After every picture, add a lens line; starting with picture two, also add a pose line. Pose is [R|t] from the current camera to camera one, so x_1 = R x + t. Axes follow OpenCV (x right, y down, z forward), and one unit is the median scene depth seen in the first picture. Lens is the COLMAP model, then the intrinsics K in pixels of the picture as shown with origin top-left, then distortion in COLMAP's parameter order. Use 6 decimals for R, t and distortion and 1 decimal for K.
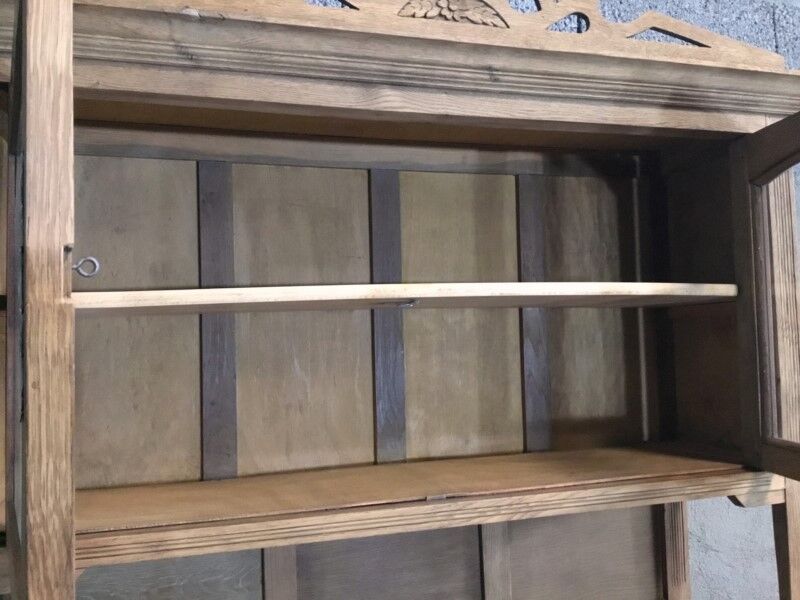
lens RADIAL K [[714.7, 0, 401.4], [0, 714.7, 301.3], [0, 0, 1]] dist [0.106573, -0.193575]
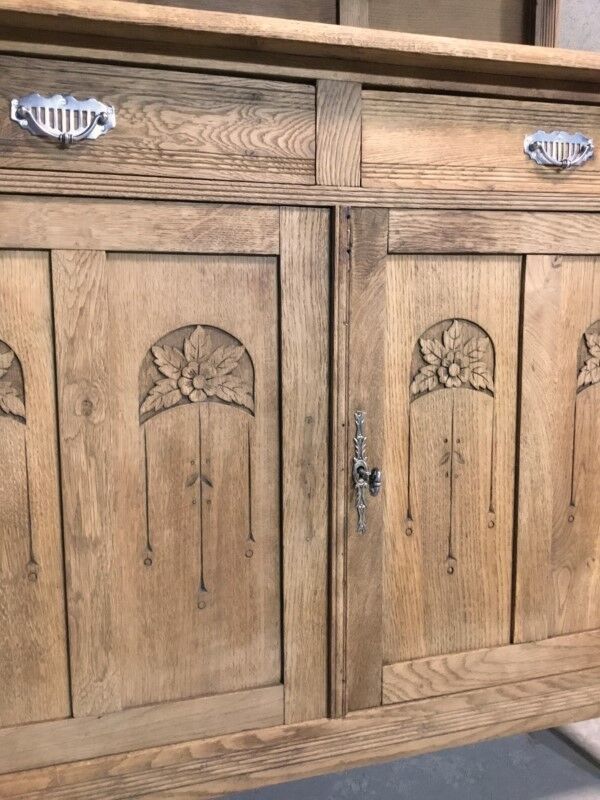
lens RADIAL K [[714.7, 0, 303.9], [0, 714.7, 397.0], [0, 0, 1]] dist [0.106573, -0.193575]
pose [[0.999693, 0.022445, 0.010477, 0.086134], [-0.024024, 0.981630, 0.189275, 0.874062], [-0.006036, -0.189469, 0.981868, -0.028984]]
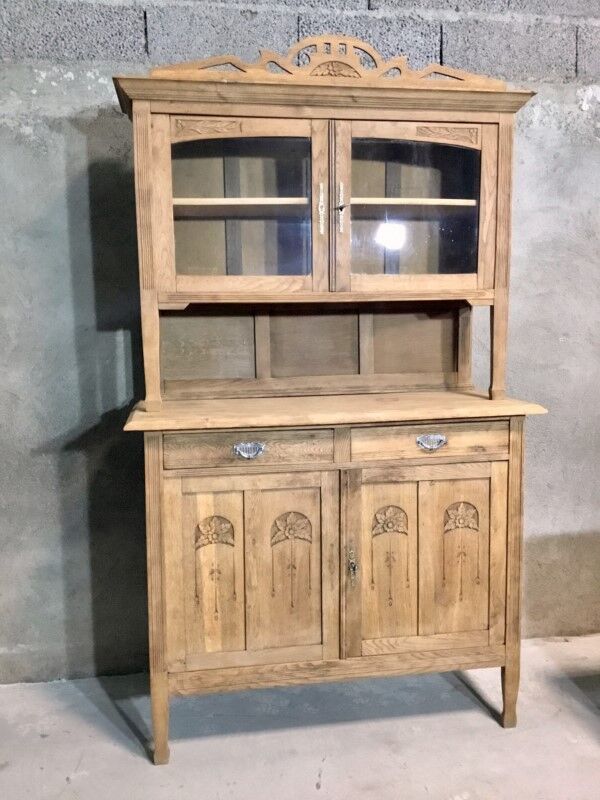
lens RADIAL K [[714.7, 0, 301.2], [0, 714.7, 396.0], [0, 0, 1]] dist [0.106573, -0.193575]
pose [[0.990608, 0.033537, -0.132553, 0.290762], [-0.009874, 0.984468, 0.175289, 0.197336], [0.136372, -0.172334, 0.975553, -1.356172]]
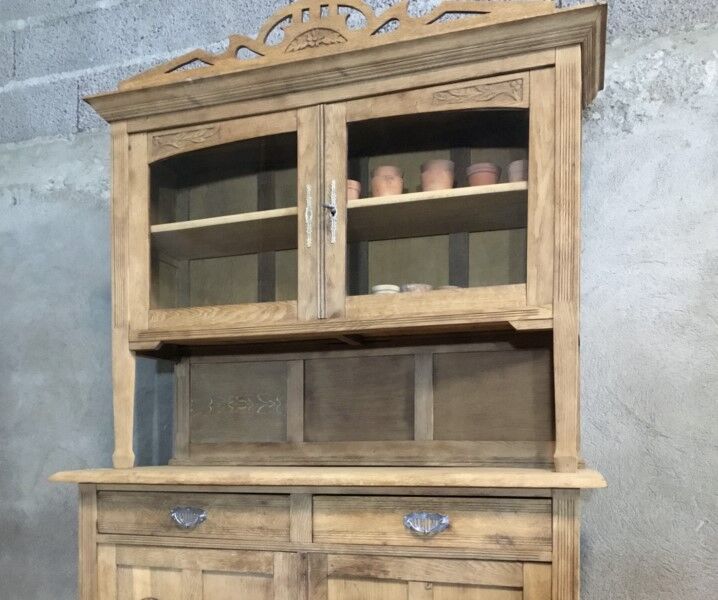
lens RADIAL K [[702.6, 0, 353.3], [0, 702.6, 439.0], [0, 0, 1]] dist [0.045860, 0.000000]
pose [[0.819867, 0.021209, -0.572160, 1.137022], [0.007908, 0.998799, 0.048356, 0.481042], [0.572499, -0.044170, 0.818715, -0.420465]]
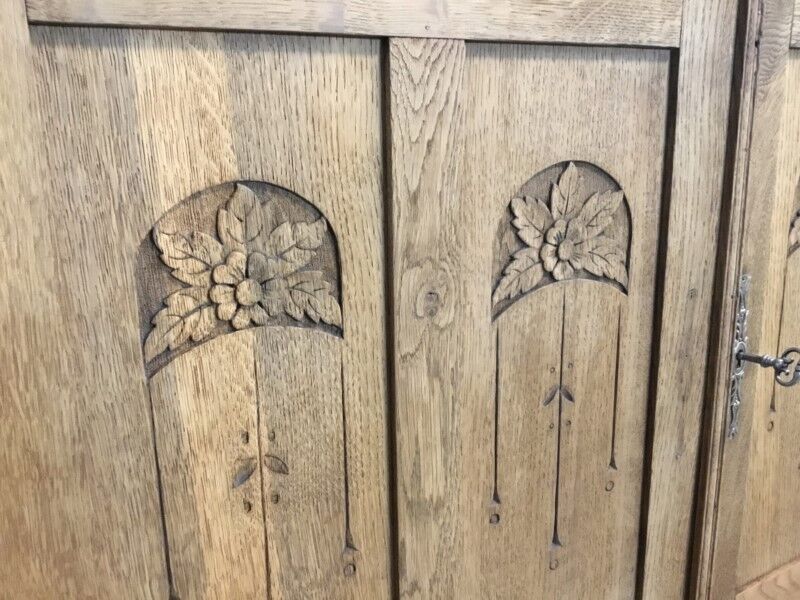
lens RADIAL K [[714.7, 0, 399.6], [0, 714.7, 299.1], [0, 0, 1]] dist [0.106573, -0.193575]
pose [[0.980068, -0.041588, 0.194260, -0.247684], [-0.017930, 0.955335, 0.294981, 0.893351], [-0.197851, -0.292585, 0.935548, 0.283166]]
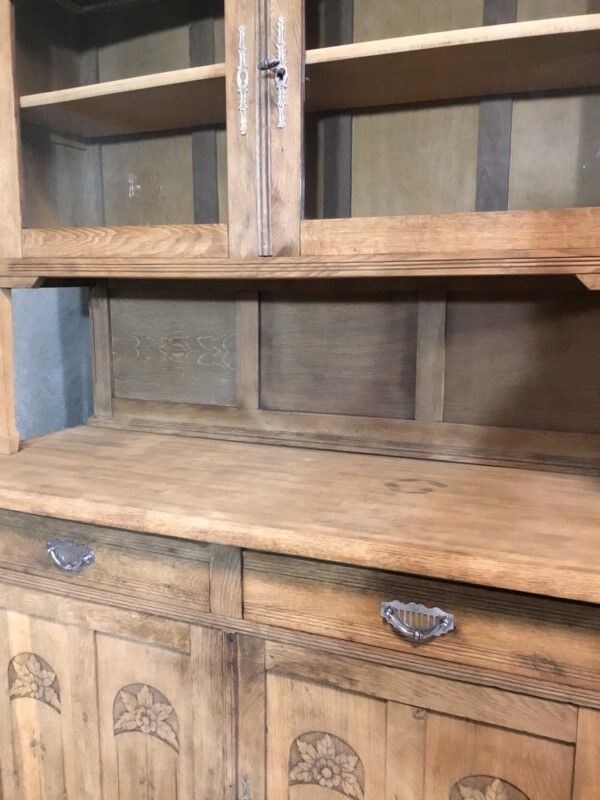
lens RADIAL K [[714.7, 0, 301.9], [0, 714.7, 399.3], [0, 0, 1]] dist [0.106573, -0.193575]
pose [[0.753577, 0.133386, -0.643685, 0.863172], [0.013473, 0.975857, 0.217993, 0.243962], [0.657222, -0.172947, 0.733587, 0.152438]]
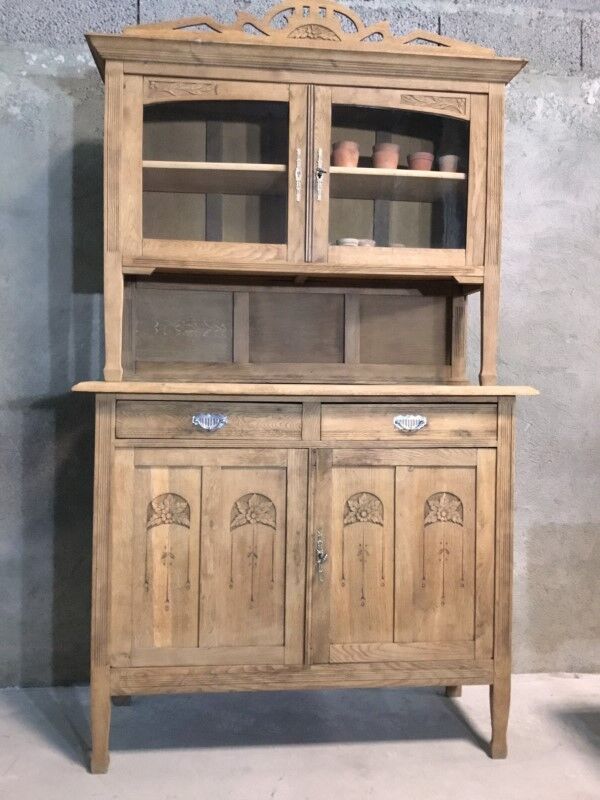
lens RADIAL K [[714.7, 0, 300.6], [0, 714.7, 395.9], [0, 0, 1]] dist [0.106573, -0.193575]
pose [[0.979767, 0.046171, -0.194742, 0.493021], [-0.031645, 0.996524, 0.077056, 0.508135], [0.197623, -0.069334, 0.977823, -1.197028]]
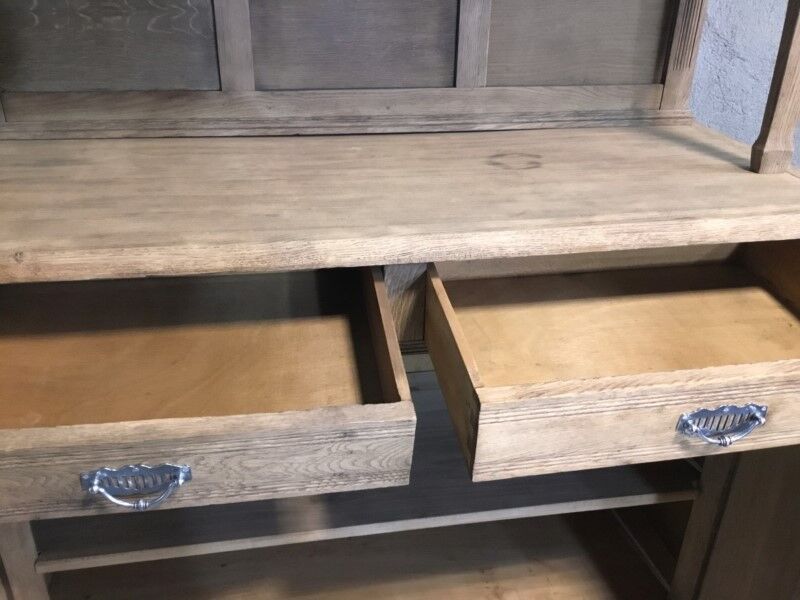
lens RADIAL K [[714.7, 0, 402.6], [0, 714.7, 300.4], [0, 0, 1]] dist [0.106573, -0.193575]
pose [[0.991611, 0.101600, -0.079909, 0.196306], [-0.047725, 0.862300, 0.504144, 0.281773], [0.120127, -0.496101, 0.859915, 0.044968]]
